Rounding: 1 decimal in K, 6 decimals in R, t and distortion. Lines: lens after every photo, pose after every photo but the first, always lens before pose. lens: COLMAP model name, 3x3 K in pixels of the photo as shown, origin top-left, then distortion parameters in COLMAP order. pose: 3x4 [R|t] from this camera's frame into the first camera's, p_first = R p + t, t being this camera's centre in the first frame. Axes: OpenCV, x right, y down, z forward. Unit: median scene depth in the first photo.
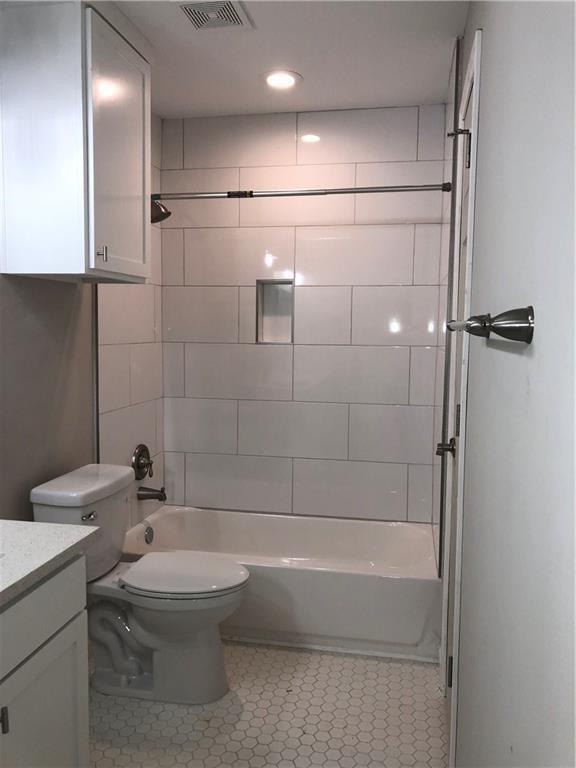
lens RADIAL K [[625.0, 0, 288.0], [0, 625.0, 384.0], [0, 0, 1]] dist [0.084716, -0.127701]
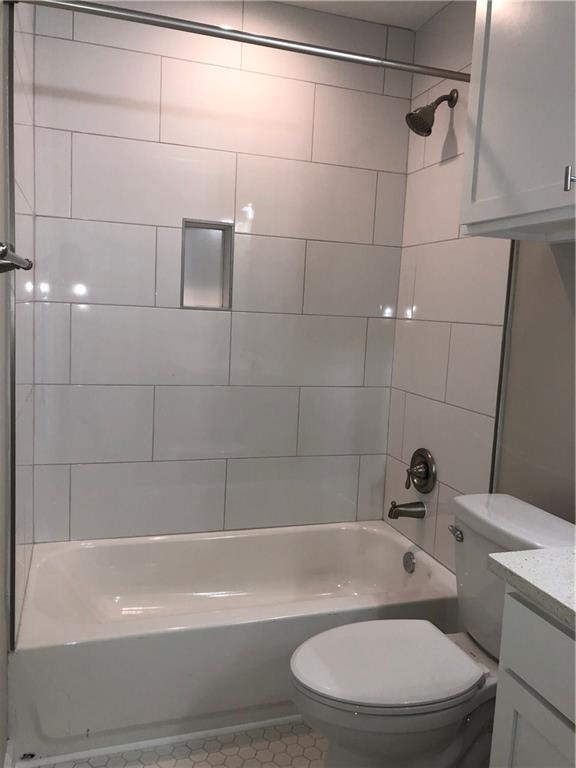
lens RADIAL K [[625.0, 0, 288.0], [0, 625.0, 384.0], [0, 0, 1]] dist [0.084716, -0.127701]
pose [[0.875307, -0.023159, 0.483013, -0.303478], [-0.007328, 0.998103, 0.061136, -0.022139], [-0.483512, -0.057053, 0.873476, 0.298235]]
